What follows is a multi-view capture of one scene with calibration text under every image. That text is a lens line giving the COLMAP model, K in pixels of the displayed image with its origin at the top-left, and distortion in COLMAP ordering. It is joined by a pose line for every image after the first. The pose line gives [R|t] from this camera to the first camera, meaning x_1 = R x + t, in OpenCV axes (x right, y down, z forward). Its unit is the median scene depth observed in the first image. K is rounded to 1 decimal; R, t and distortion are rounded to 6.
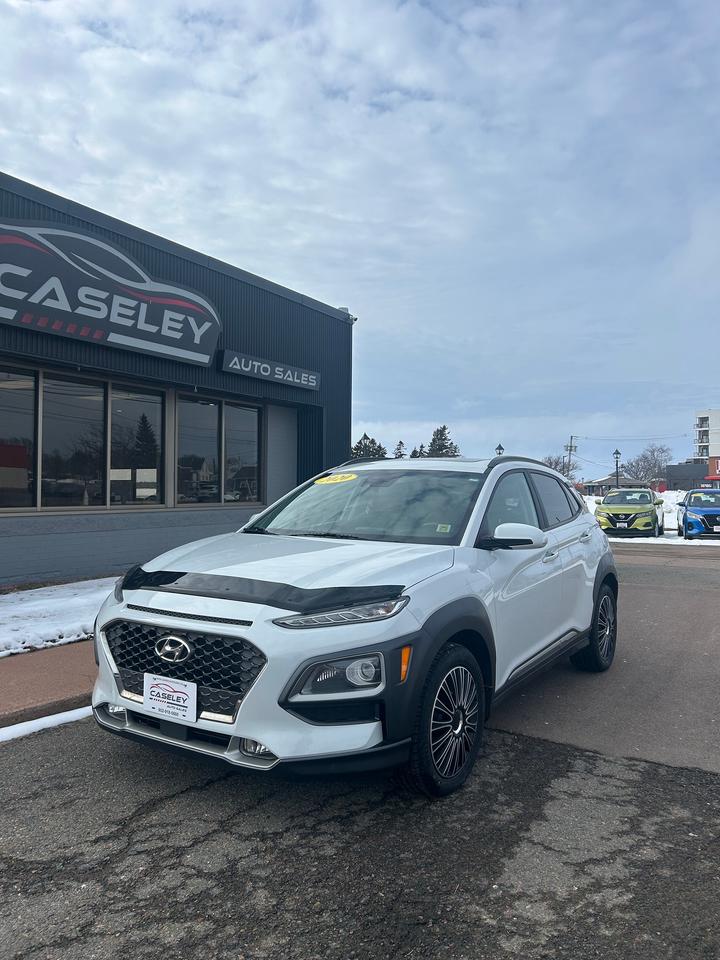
lens RADIAL K [[722.2, 0, 357.8], [0, 722.2, 522.4], [0, 0, 1]] dist [0.042611, -0.038984]
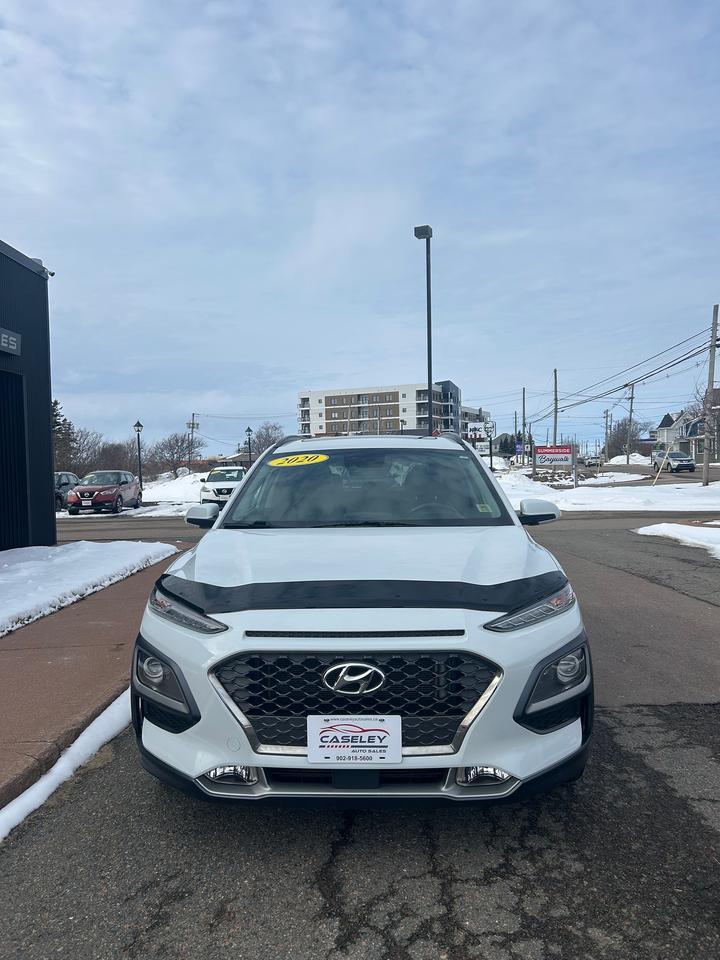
lens RADIAL K [[722.2, 0, 357.8], [0, 722.2, 522.4], [0, 0, 1]] dist [0.042611, -0.038984]
pose [[0.864105, -0.068793, 0.498588, -0.634713], [0.053251, 0.997551, 0.045349, -0.031287], [-0.500486, -0.012636, 0.865652, 0.315344]]
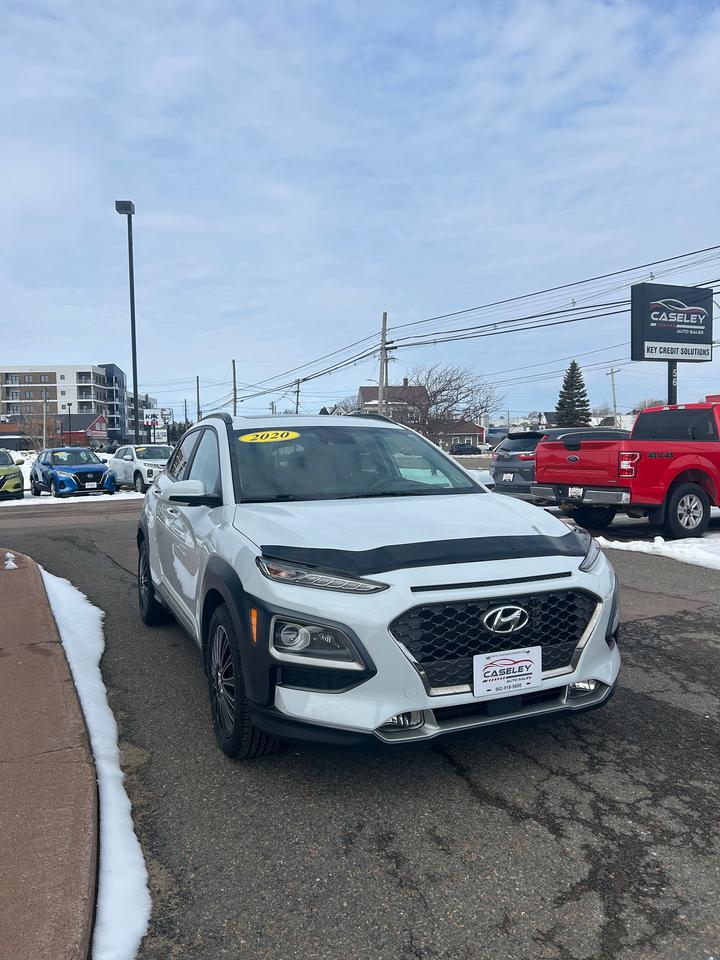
lens RADIAL K [[716.2, 0, 367.2], [0, 716.2, 526.3], [0, 0, 1]] dist [0.065614, -0.061146]
pose [[0.542018, -0.112085, 0.832858, -1.098120], [0.061342, 0.993699, 0.093810, -0.039004], [-0.838125, 0.000242, 0.545478, 0.650600]]
